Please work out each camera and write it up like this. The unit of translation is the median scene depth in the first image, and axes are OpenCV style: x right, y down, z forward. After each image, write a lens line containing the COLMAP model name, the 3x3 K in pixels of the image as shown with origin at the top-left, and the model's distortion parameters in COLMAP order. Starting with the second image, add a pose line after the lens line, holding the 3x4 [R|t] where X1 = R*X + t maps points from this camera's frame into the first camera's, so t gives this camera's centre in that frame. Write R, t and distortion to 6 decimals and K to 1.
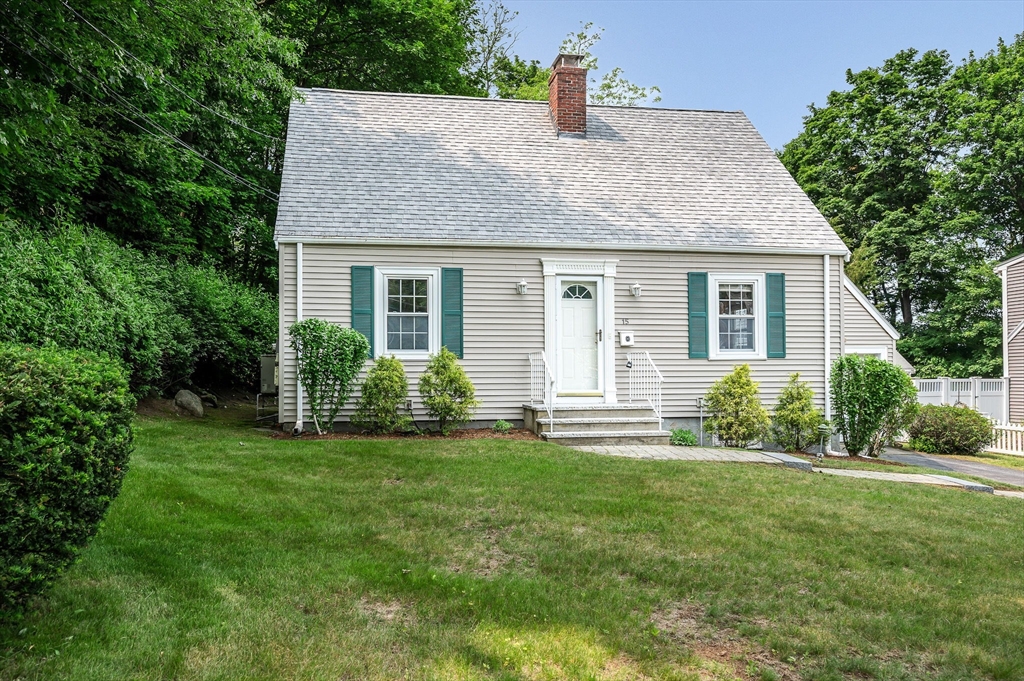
lens RADIAL K [[807.5, 0, 512.9], [0, 807.5, 338.2], [0, 0, 1]] dist [0.007713, 0.000122]
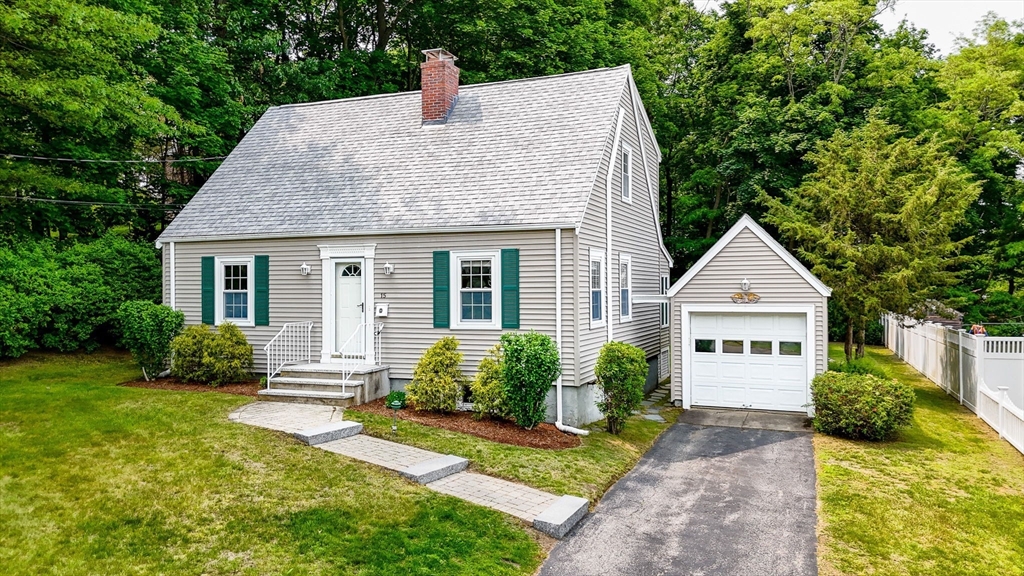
lens RADIAL K [[754.6, 0, 508.2], [0, 754.6, 290.1], [0, 0, 1]] dist [0.055880, -0.007795]
pose [[0.850169, -0.011901, -0.526375, 0.876664], [-0.003643, 0.999588, -0.028483, 0.002144], [0.526497, 0.026133, 0.849775, 0.164064]]
